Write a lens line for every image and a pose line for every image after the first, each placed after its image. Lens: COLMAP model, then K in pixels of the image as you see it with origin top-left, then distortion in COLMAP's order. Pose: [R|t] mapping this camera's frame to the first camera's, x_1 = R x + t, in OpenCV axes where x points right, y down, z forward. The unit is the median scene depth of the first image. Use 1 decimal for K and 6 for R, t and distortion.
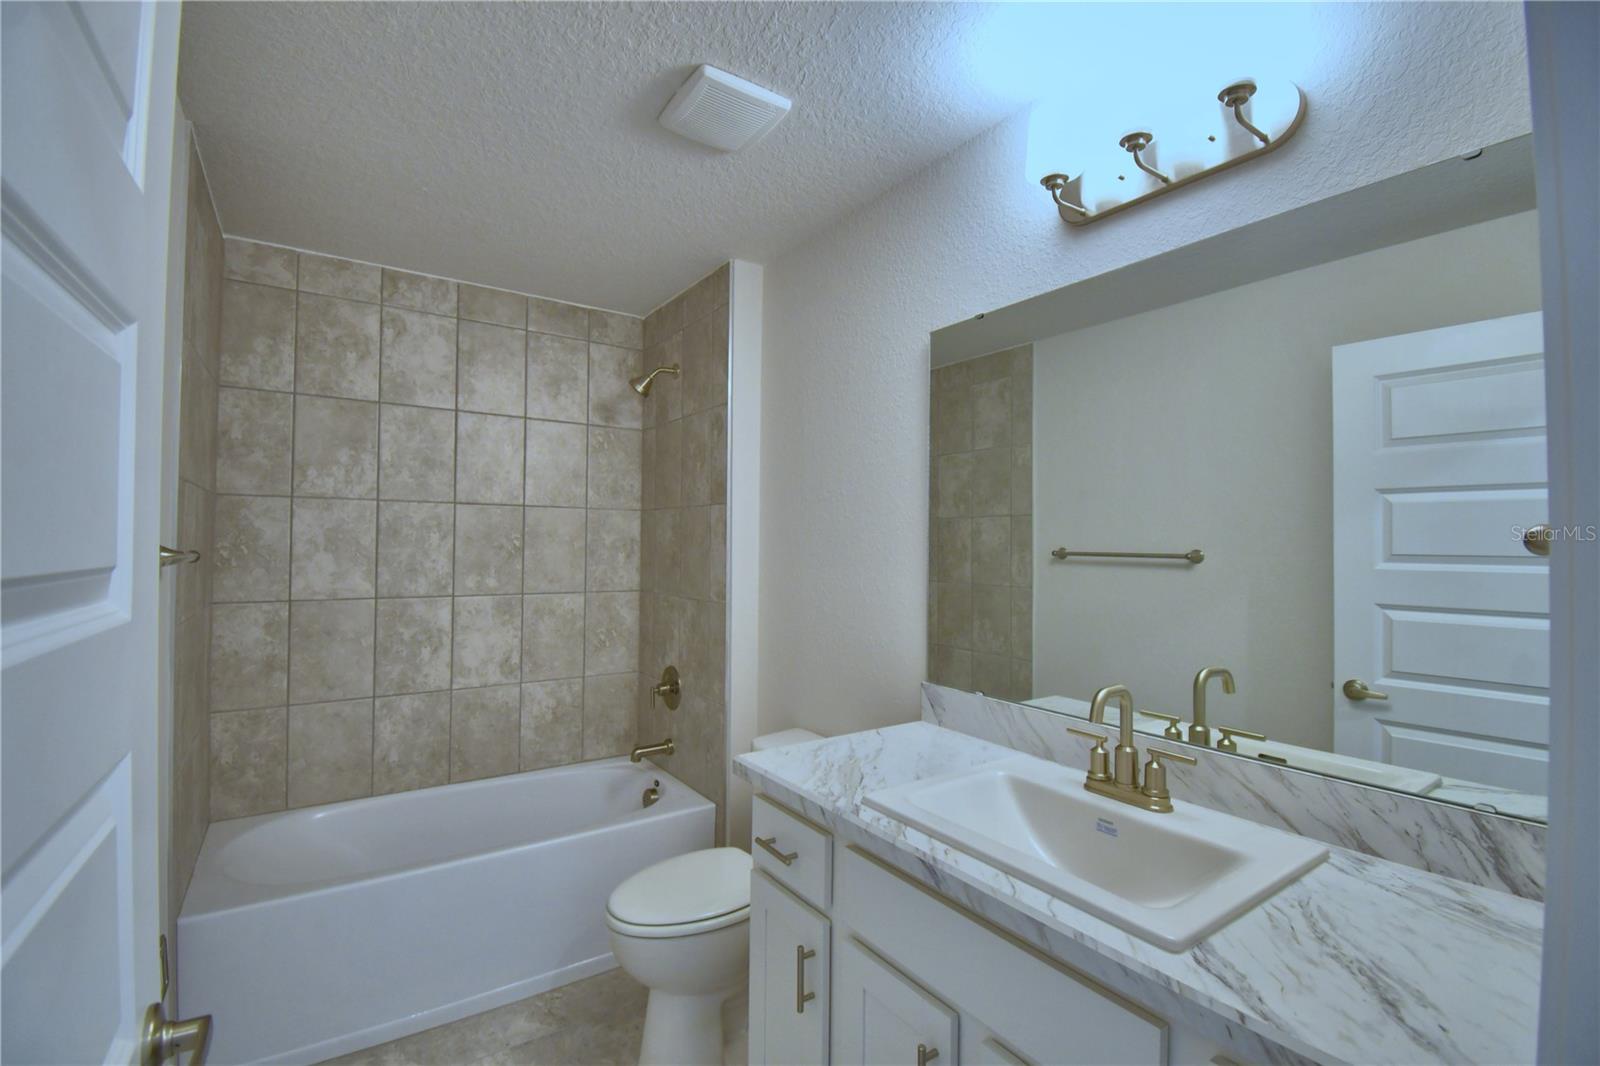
lens RADIAL K [[701.8, 0, 795.7], [0, 701.8, 534.4], [0, 0, 1]] dist [0.019173, -0.025244]
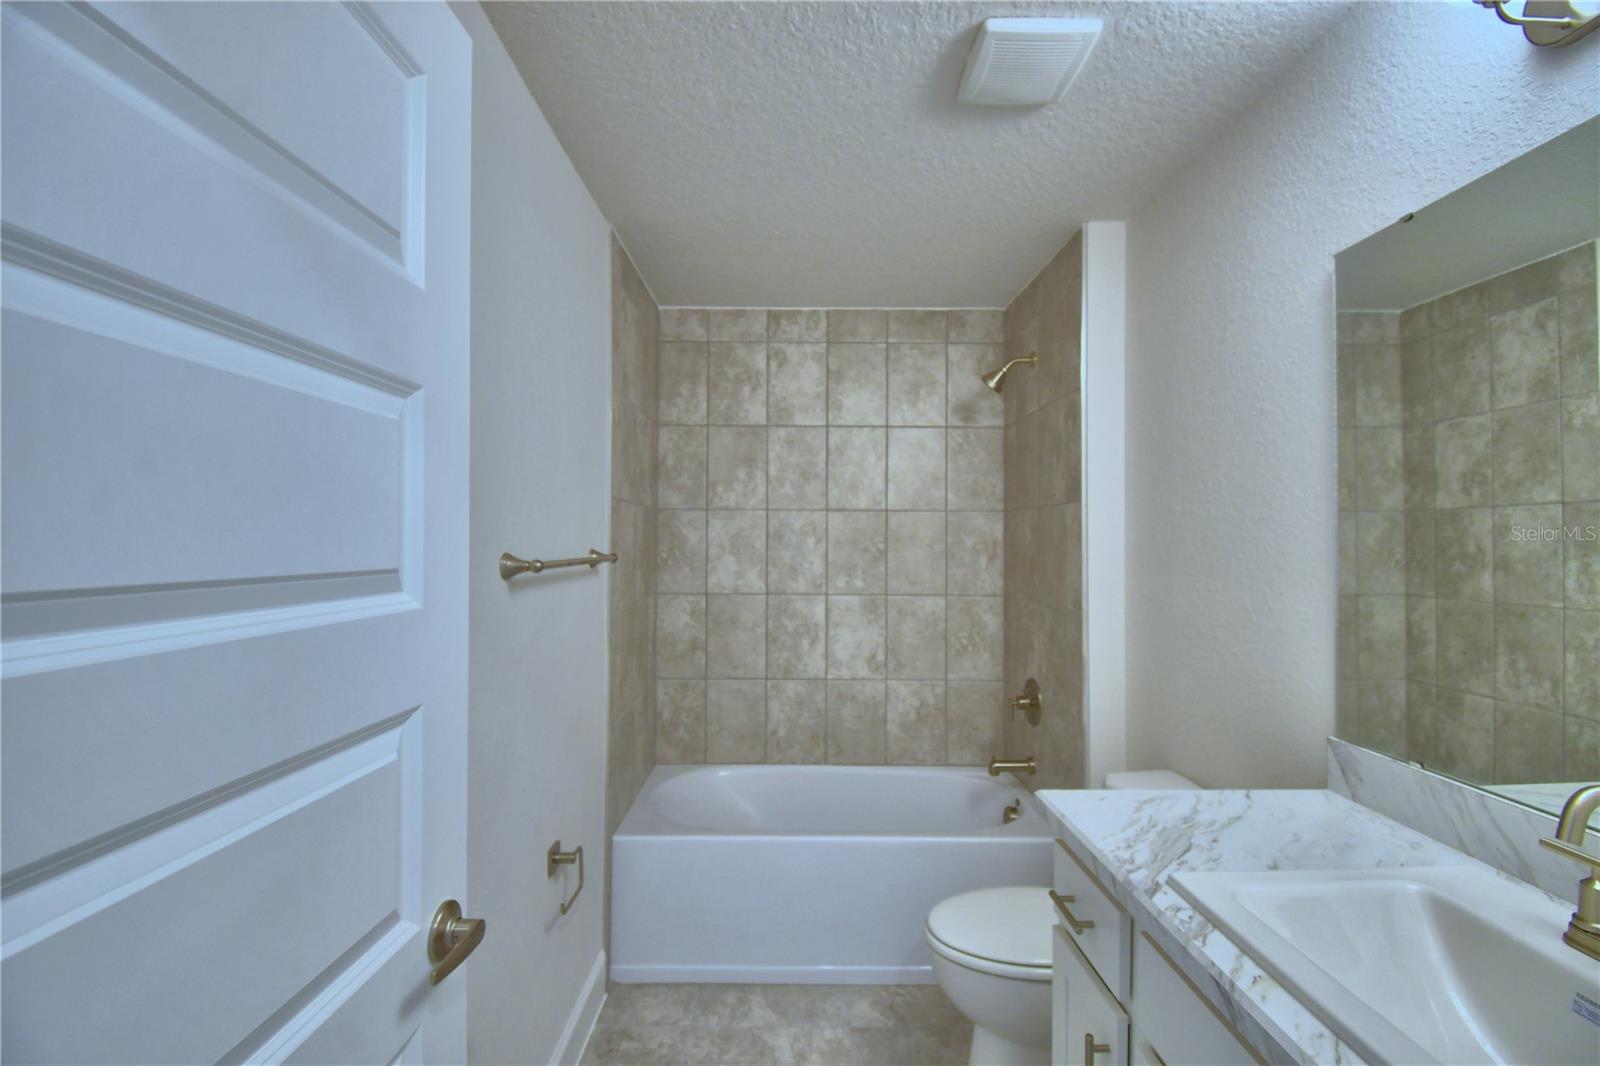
lens RADIAL K [[701.8, 0, 795.7], [0, 701.8, 534.4], [0, 0, 1]] dist [0.019173, -0.025244]
pose [[0.828625, -0.012230, -0.559670, 0.096627], [0.010879, 0.999924, -0.005743, -0.000789], [0.559698, -0.001329, 0.828696, 0.064222]]
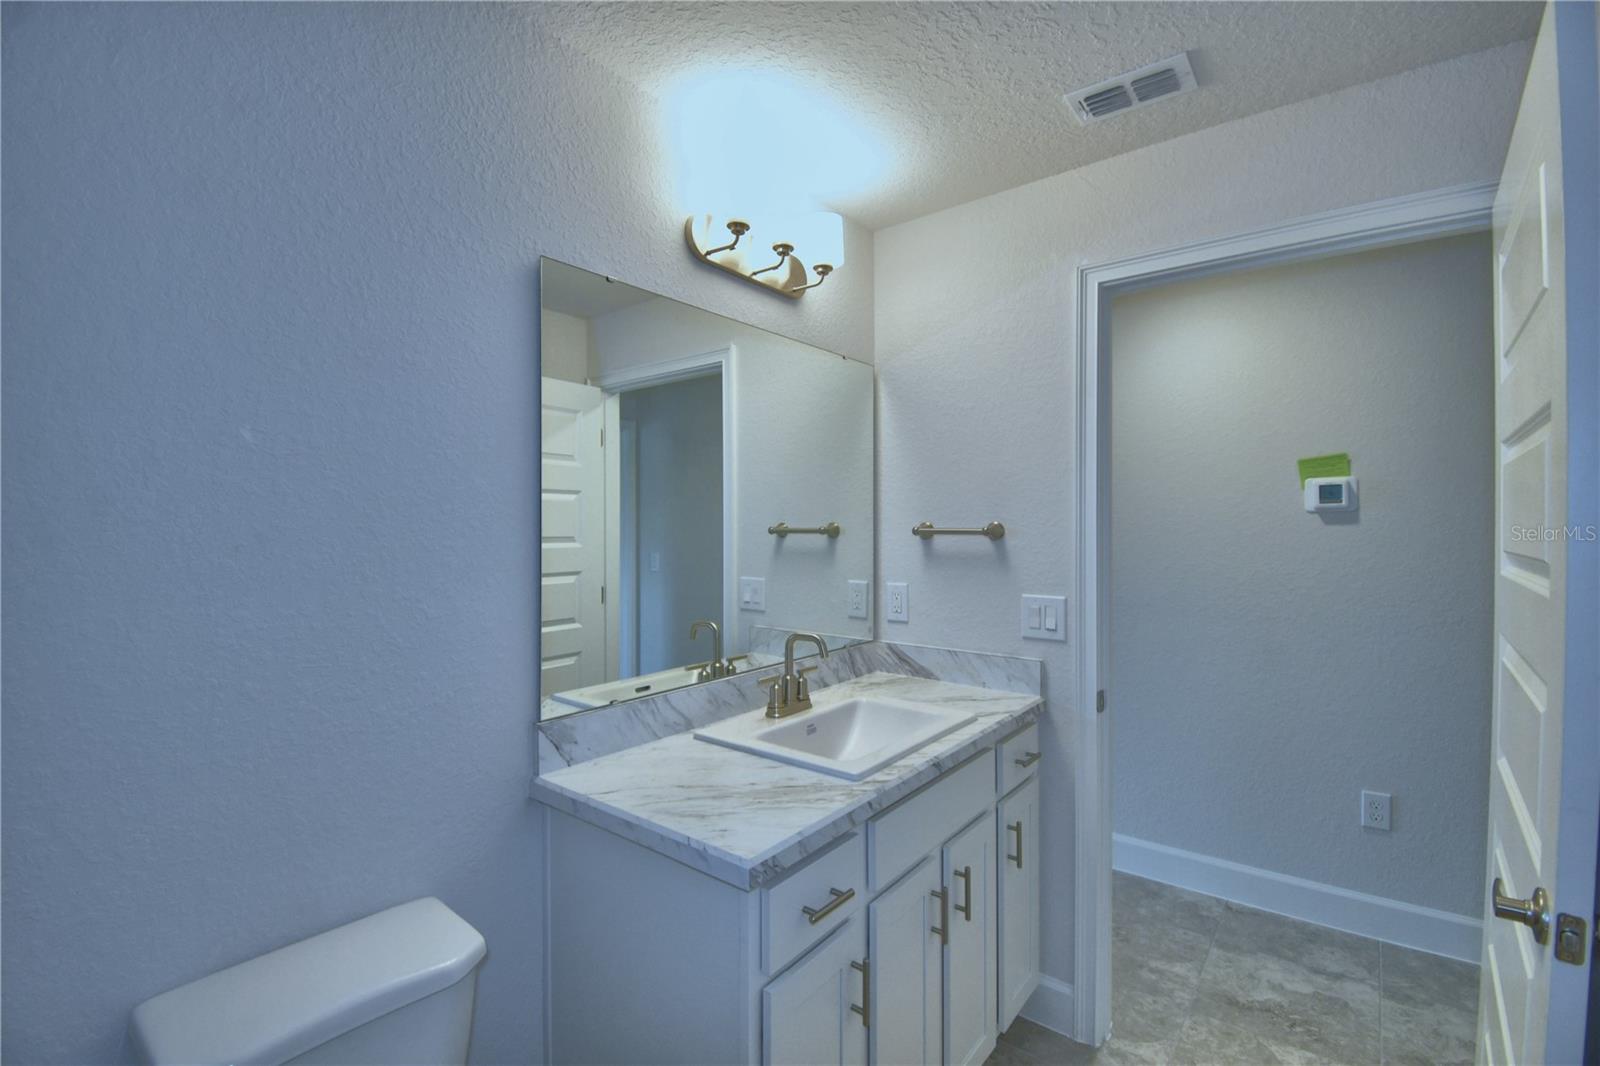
lens RADIAL K [[701.8, 0, 795.7], [0, 701.8, 534.4], [0, 0, 1]] dist [0.019173, -0.025244]
pose [[-0.307273, -0.014976, 0.951504, -0.439757], [-0.014082, 0.999838, 0.011189, -0.000812], [-0.951517, -0.009961, -0.307434, 0.707667]]
